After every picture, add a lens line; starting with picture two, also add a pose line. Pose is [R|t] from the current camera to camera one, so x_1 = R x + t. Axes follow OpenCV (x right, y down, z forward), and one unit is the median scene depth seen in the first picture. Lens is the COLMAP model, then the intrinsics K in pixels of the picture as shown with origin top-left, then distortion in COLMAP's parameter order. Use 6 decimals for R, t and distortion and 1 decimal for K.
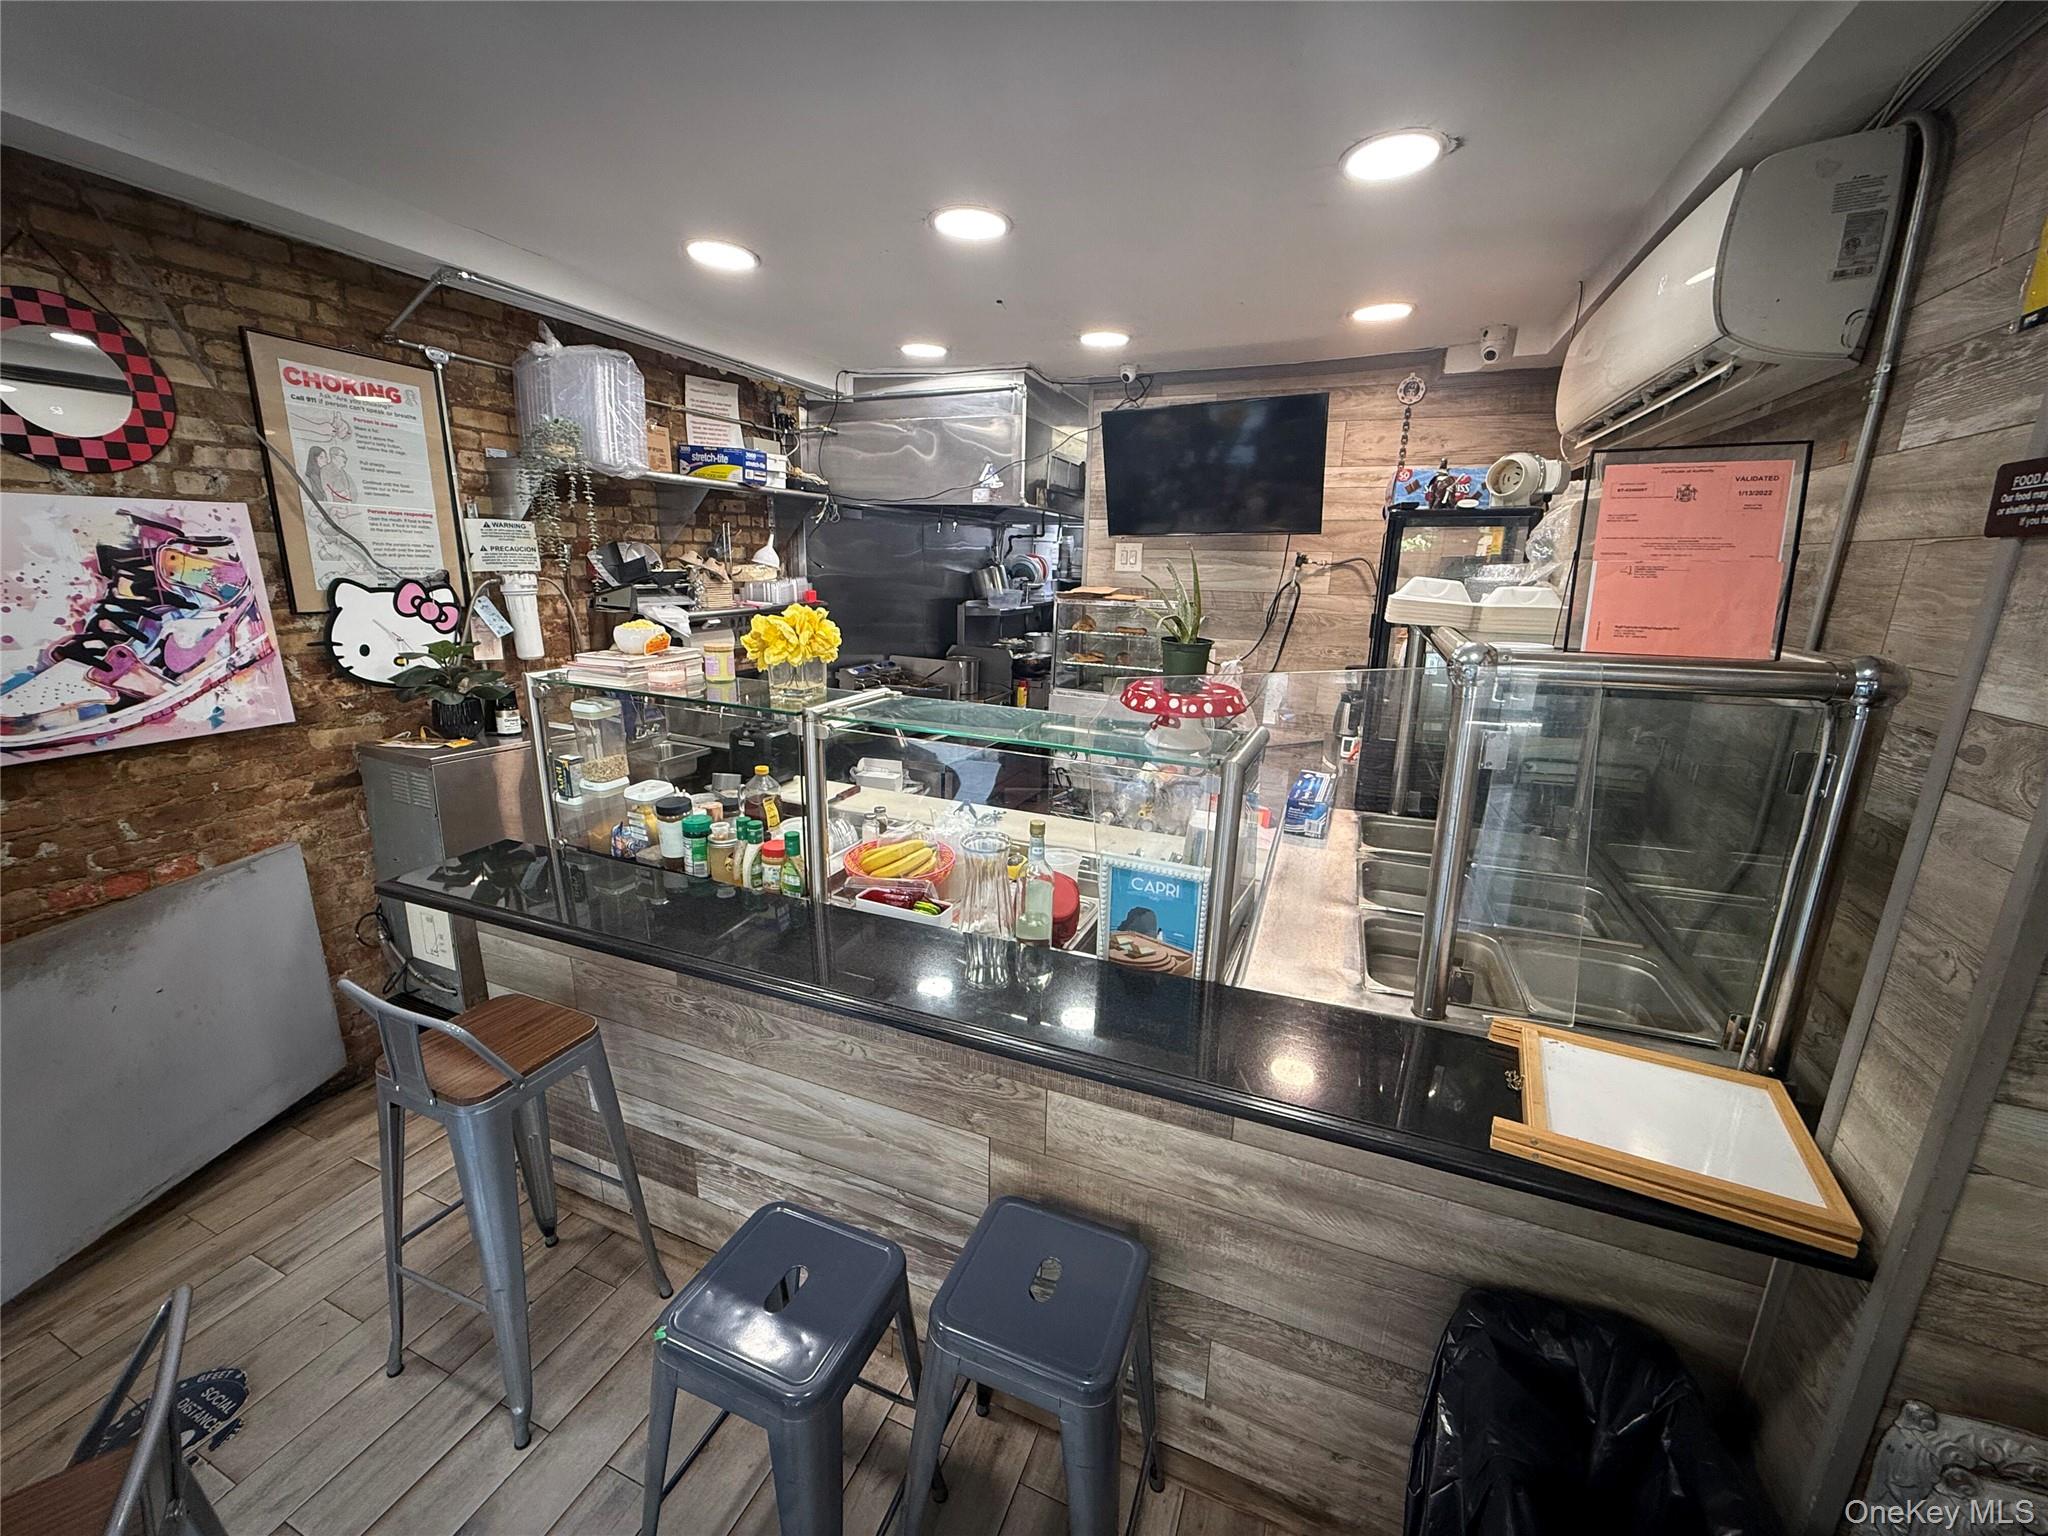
lens RADIAL K [[815.5, 0, 1021.0], [0, 815.5, 766.2], [0, 0, 1]] dist [-0.002028, 0.000471]
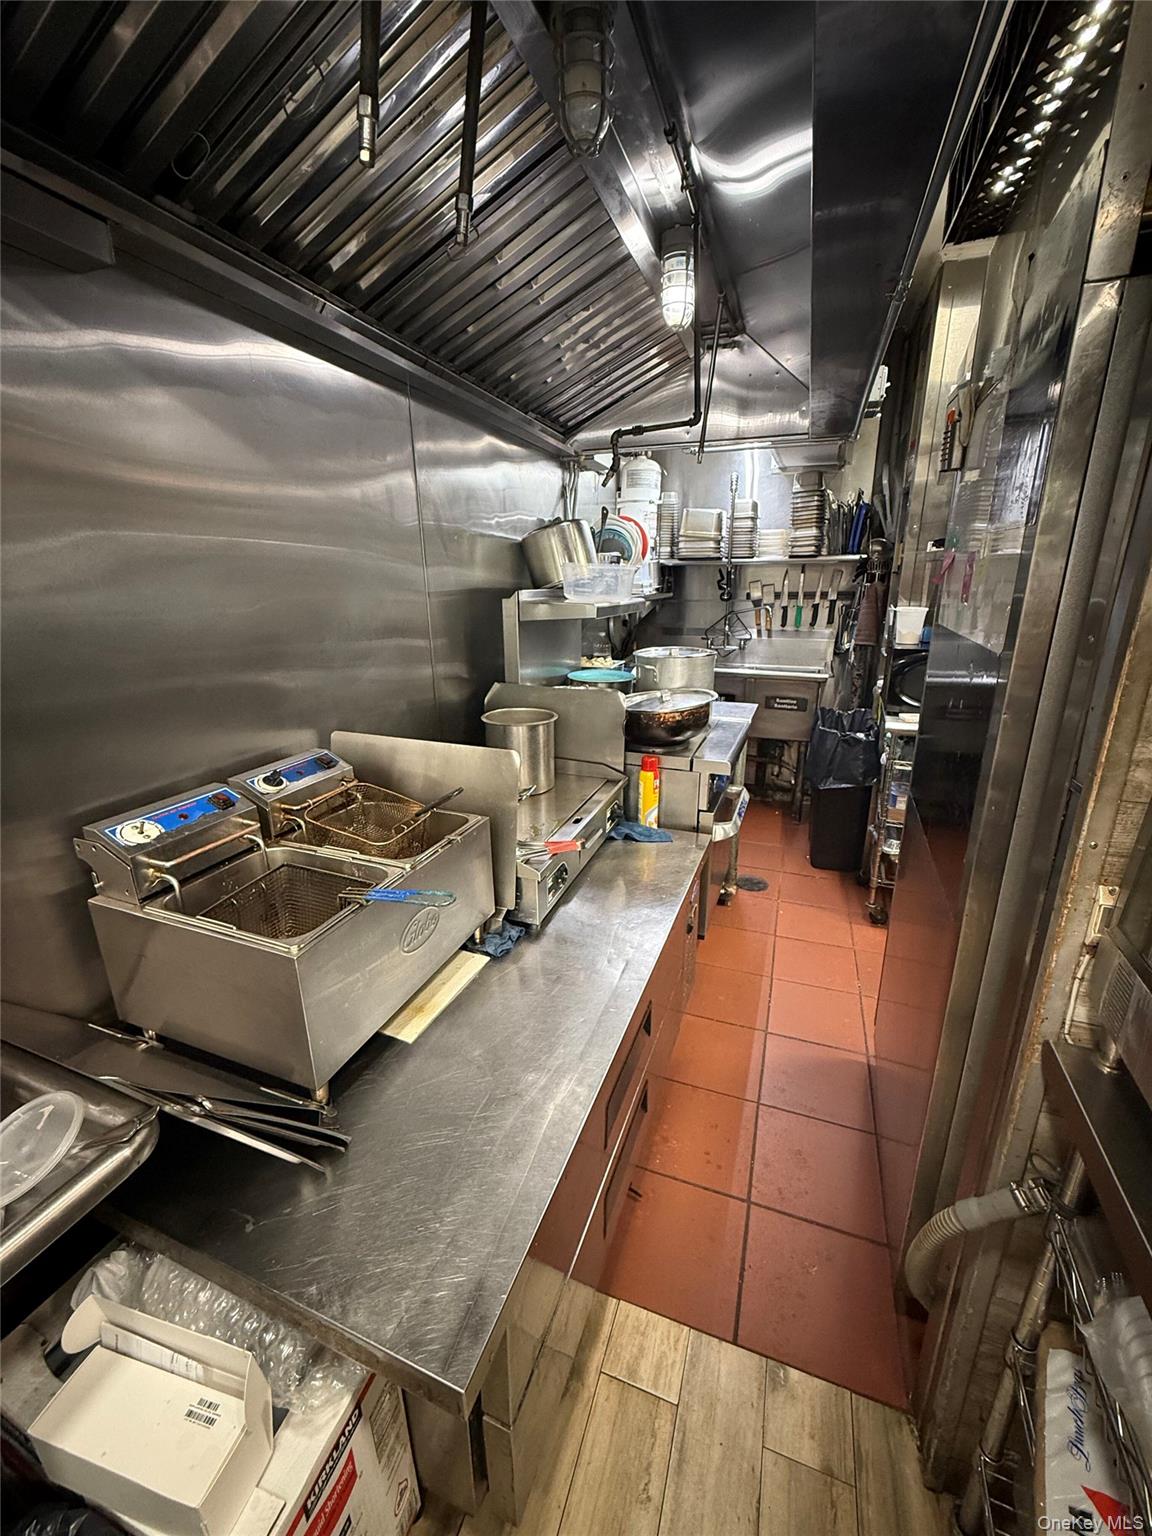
lens RADIAL K [[611.6, 0, 577.0], [0, 611.6, 761.5], [0, 0, 1]] dist [-0.002028, 0.000471]
pose [[0.998807, -0.042180, 0.024592, -0.127684], [0.041081, 0.998205, 0.043584, -0.318861], [-0.026387, -0.042521, 0.998747, 1.739745]]
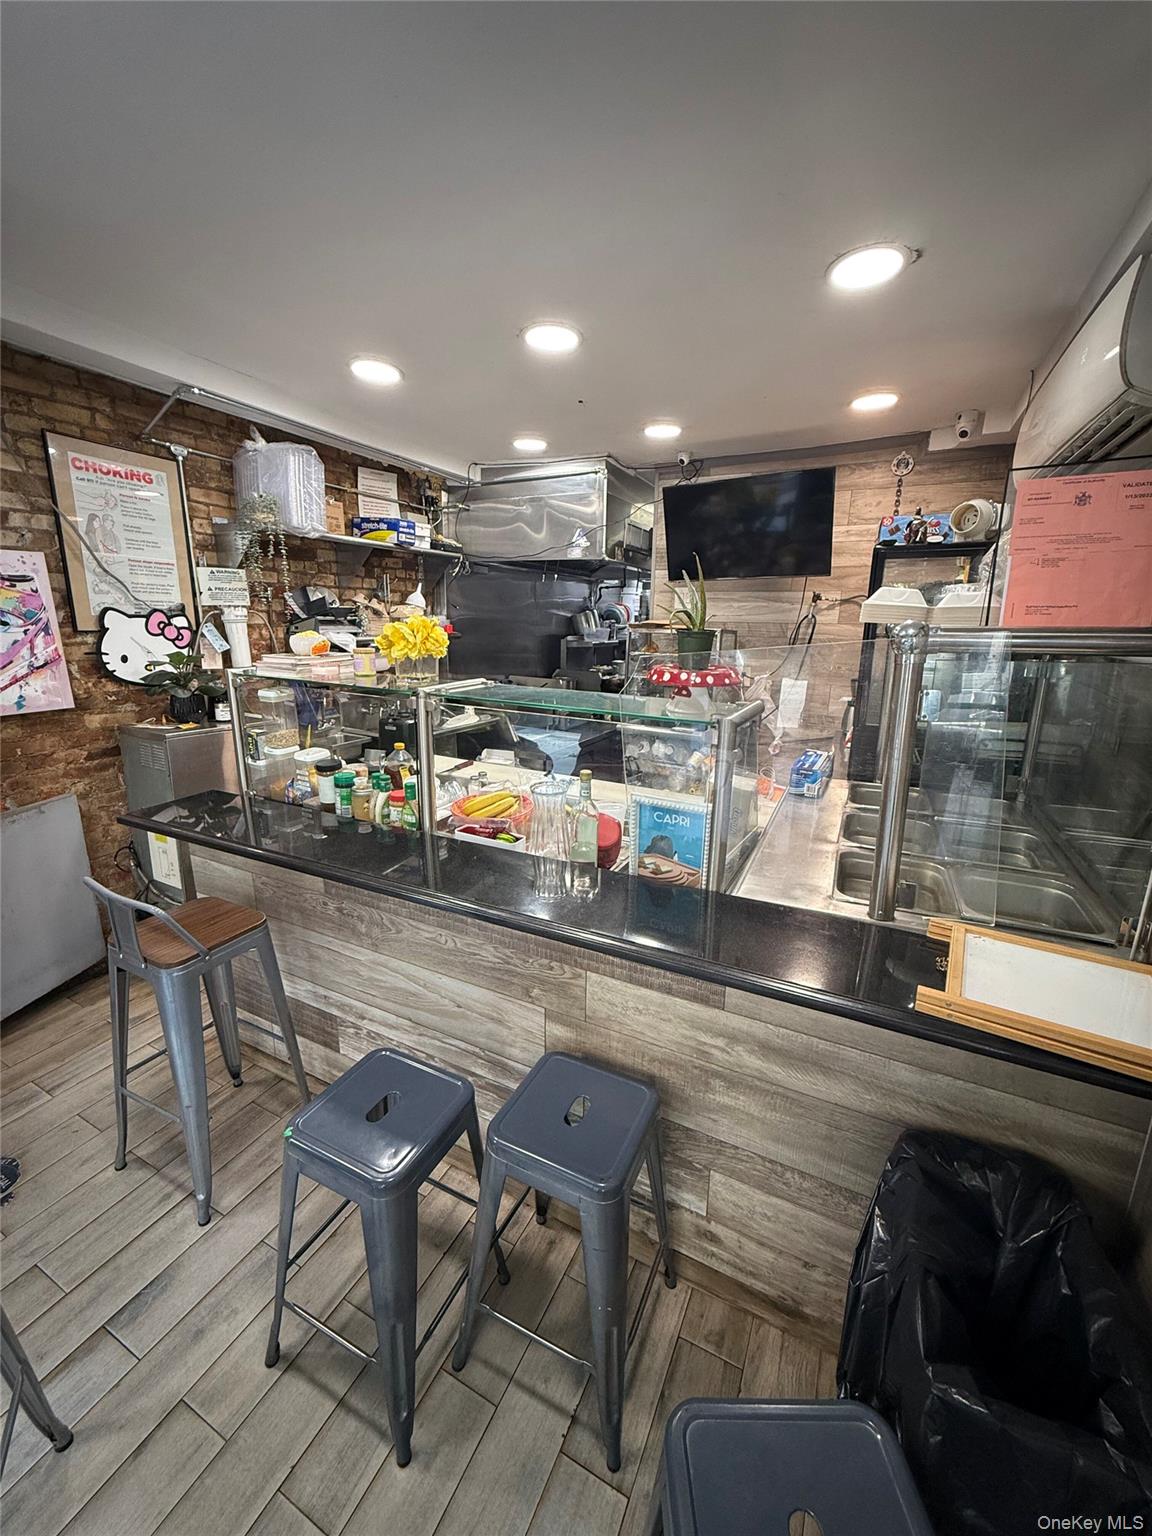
lens RADIAL K [[611.6, 0, 578.2], [0, 611.6, 762.2], [0, 0, 1]] dist [-0.002028, 0.000471]
pose [[0.997638, 0.009432, -0.068043, 0.058053], [-0.010486, 0.999830, -0.015143, 0.052065], [0.067888, 0.015821, 0.997567, 0.005591]]
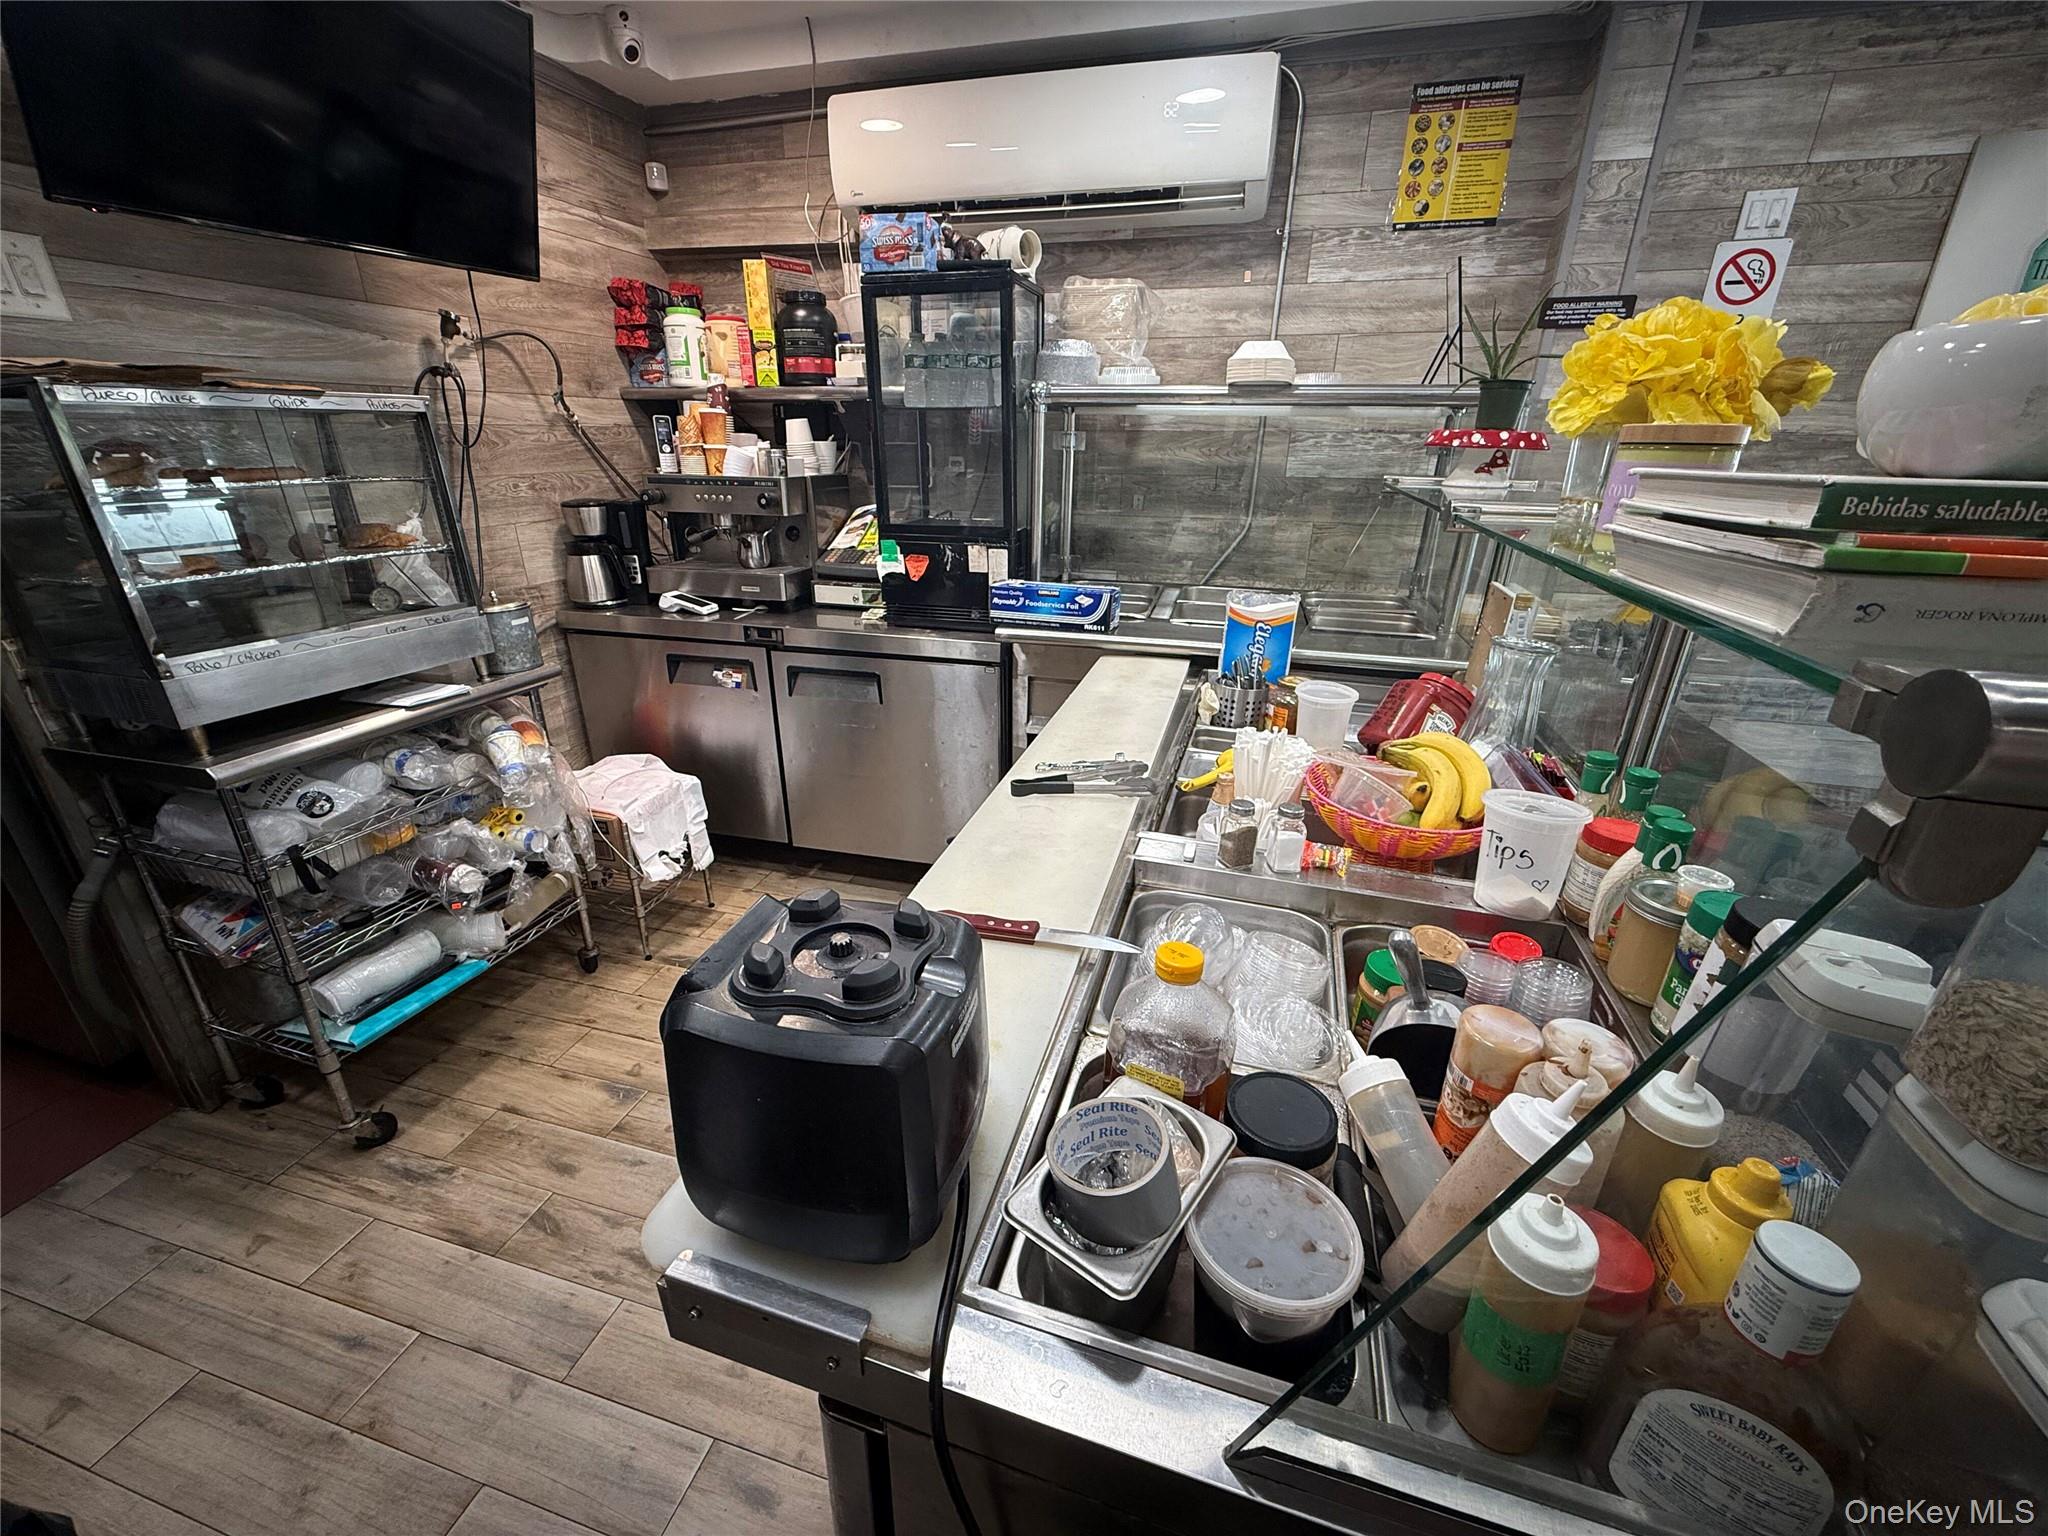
lens RADIAL K [[815.5, 0, 1023.3], [0, 815.5, 771.1], [0, 0, 1]] dist [-0.002028, 0.000471]
pose [[-0.113732, -0.397290, 0.910618, -0.639505], [0.236680, 0.879343, 0.413205, -0.207464], [-0.964908, 0.262520, -0.005979, 1.226868]]
